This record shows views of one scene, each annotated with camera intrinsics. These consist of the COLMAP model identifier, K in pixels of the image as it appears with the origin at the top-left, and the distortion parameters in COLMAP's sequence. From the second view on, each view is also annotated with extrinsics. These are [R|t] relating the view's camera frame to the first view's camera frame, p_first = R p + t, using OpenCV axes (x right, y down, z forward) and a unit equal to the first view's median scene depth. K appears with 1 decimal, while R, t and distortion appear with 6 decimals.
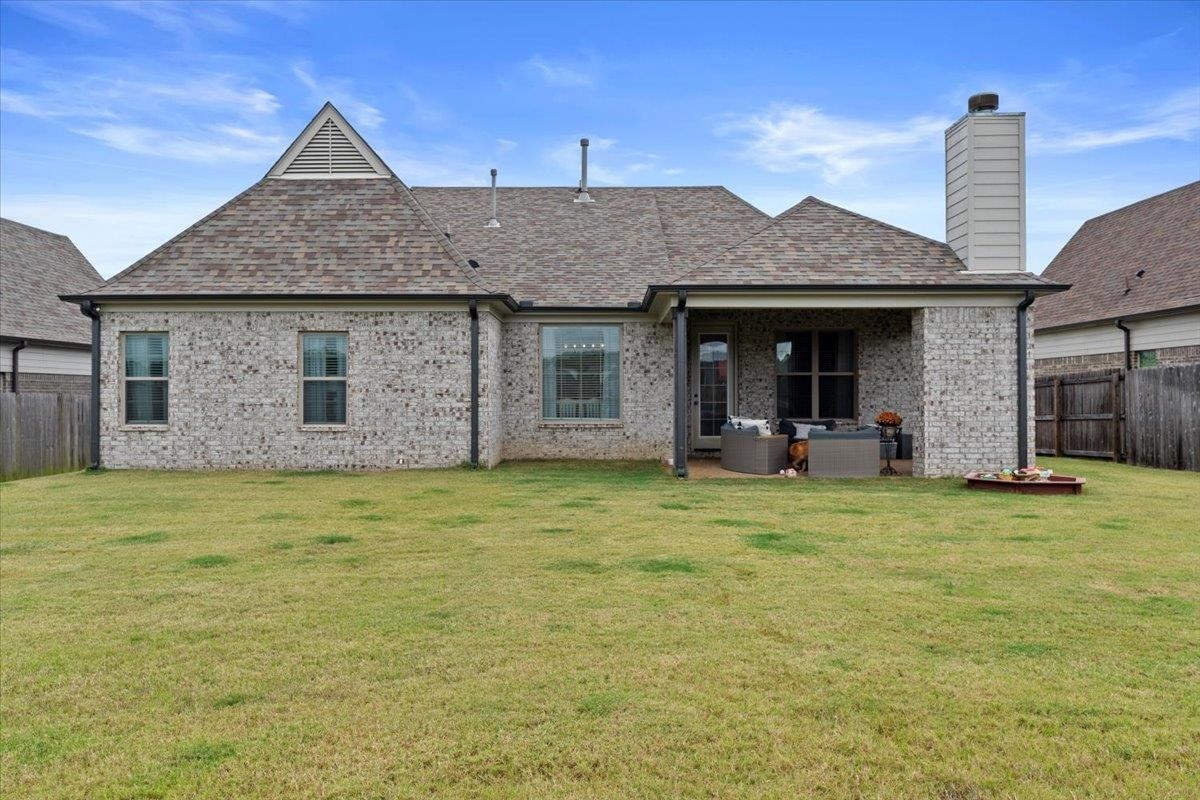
lens RADIAL K [[849.8, 0, 599.8], [0, 849.8, 392.7], [0, 0, 1]] dist [0.016537, -0.009779]
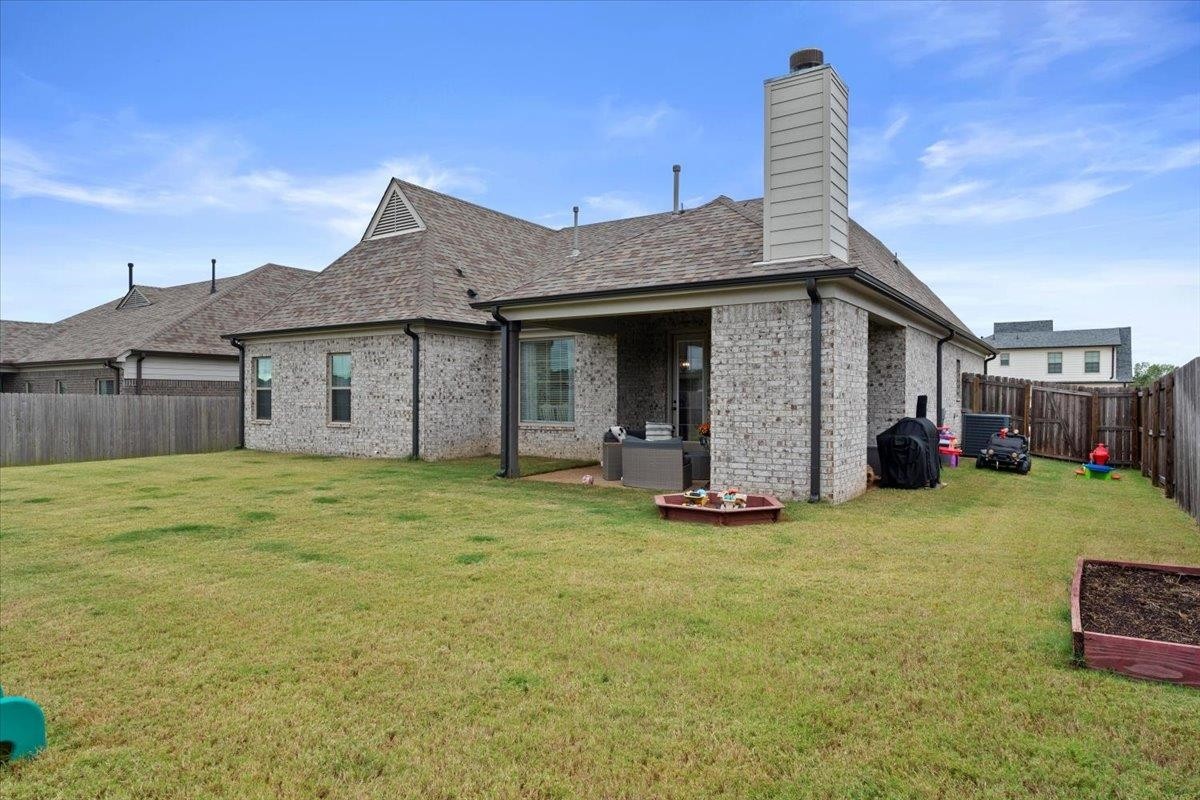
lens RADIAL K [[725.8, 0, 601.9], [0, 725.8, 402.6], [0, 0, 1]] dist [-0.001928, -0.000298]
pose [[0.840094, 0.005799, -0.542410, 0.647717], [-0.000346, 0.999948, 0.010156, -0.005364], [0.542441, -0.008344, 0.840053, 0.262287]]
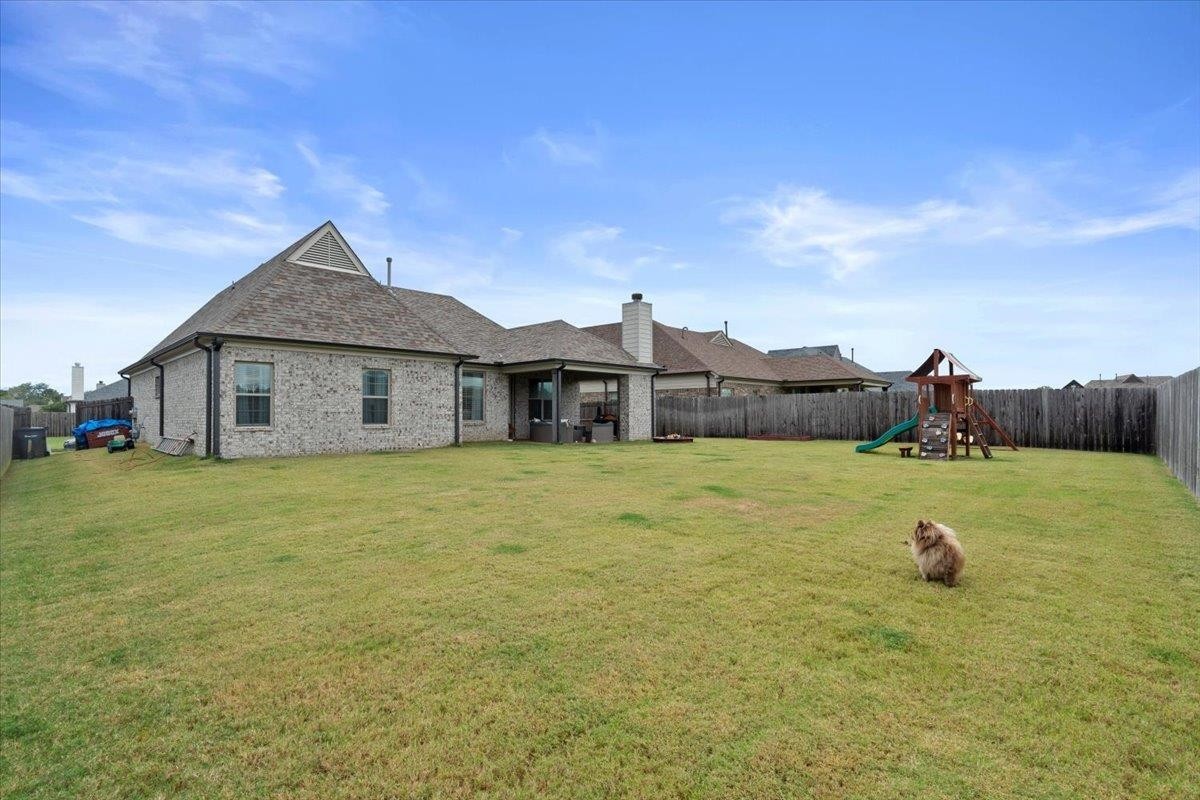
lens RADIAL K [[539.2, 0, 592.3], [0, 539.2, 406.1], [0, 0, 1]] dist [0.003315, 0.000171]
pose [[0.693721, 0.008726, 0.720191, -0.796489], [-0.002047, 0.999946, -0.010144, 0.011343], [-0.720241, 0.005563, 0.693702, -0.043130]]
